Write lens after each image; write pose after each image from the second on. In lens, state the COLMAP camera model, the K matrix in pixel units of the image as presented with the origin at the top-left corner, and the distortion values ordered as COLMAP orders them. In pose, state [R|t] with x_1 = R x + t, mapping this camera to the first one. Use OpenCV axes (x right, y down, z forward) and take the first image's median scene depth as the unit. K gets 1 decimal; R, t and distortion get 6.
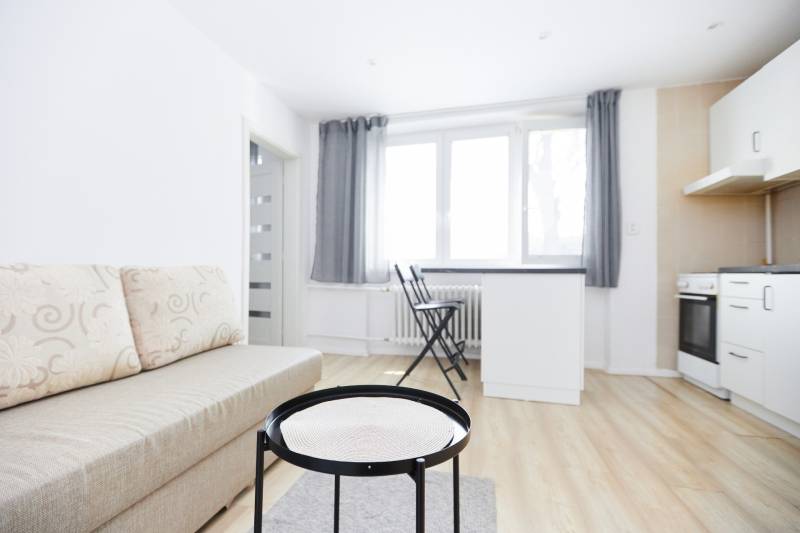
lens RADIAL K [[368.4, 0, 385.3], [0, 368.4, 270.4], [0, 0, 1]] dist [0.010061, -0.003112]
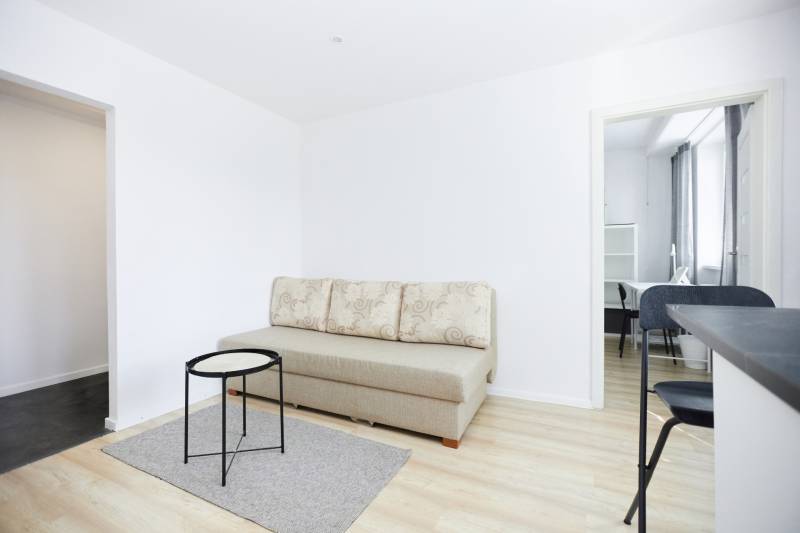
lens RADIAL K [[368.4, 0, 398.2], [0, 368.4, 263.1], [0, 0, 1]] dist [0.010061, -0.003112]
pose [[-0.214668, 0.008546, -0.976650, 1.081755], [0.016540, 0.999850, 0.005114, -0.115003], [0.976547, -0.015056, -0.214777, 1.355334]]
